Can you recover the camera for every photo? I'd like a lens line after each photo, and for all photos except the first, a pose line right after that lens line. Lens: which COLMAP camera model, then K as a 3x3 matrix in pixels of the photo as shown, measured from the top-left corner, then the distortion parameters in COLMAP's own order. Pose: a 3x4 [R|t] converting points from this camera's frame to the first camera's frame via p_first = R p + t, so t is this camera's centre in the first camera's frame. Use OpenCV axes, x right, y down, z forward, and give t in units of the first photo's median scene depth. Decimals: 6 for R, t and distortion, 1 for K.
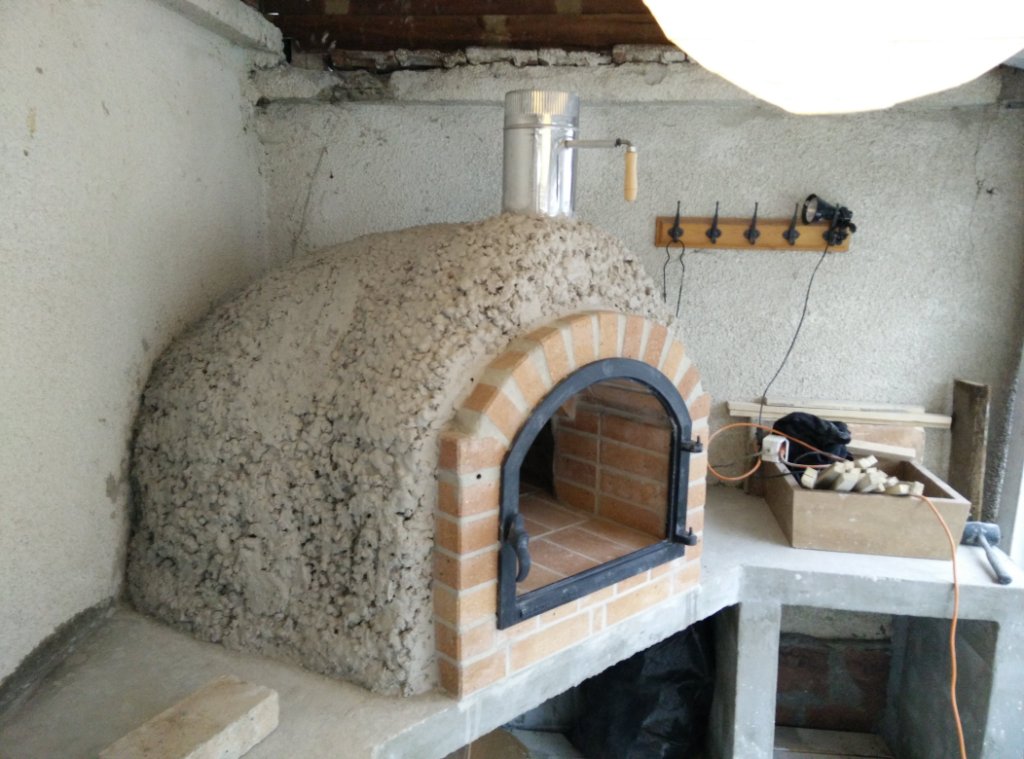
lens RADIAL K [[811.7, 0, 500.3], [0, 811.7, 382.8], [0, 0, 1]] dist [0.090255, -0.093481]
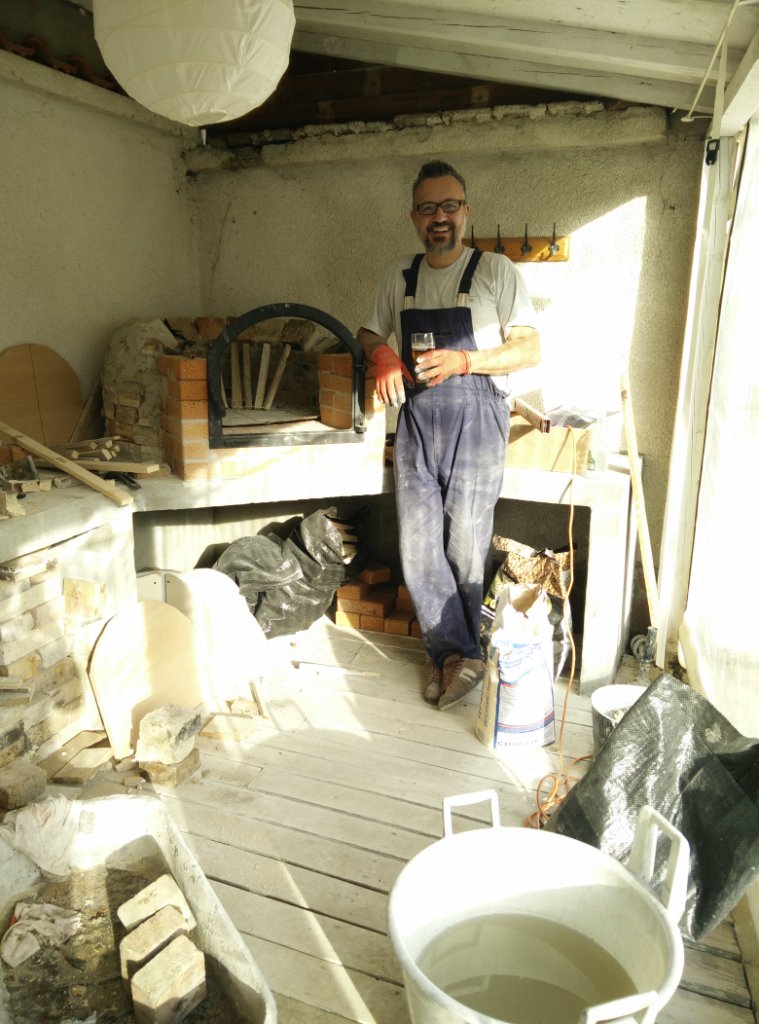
lens RADIAL K [[807.6, 0, 362.2], [0, 807.6, 513.7], [0, 0, 1]] dist [0.072232, -0.091105]
pose [[0.949138, 0.066259, -0.307809, 0.556644], [-0.054393, 0.997414, 0.046979, 0.215260], [0.310125, -0.027847, 0.950288, -0.387723]]
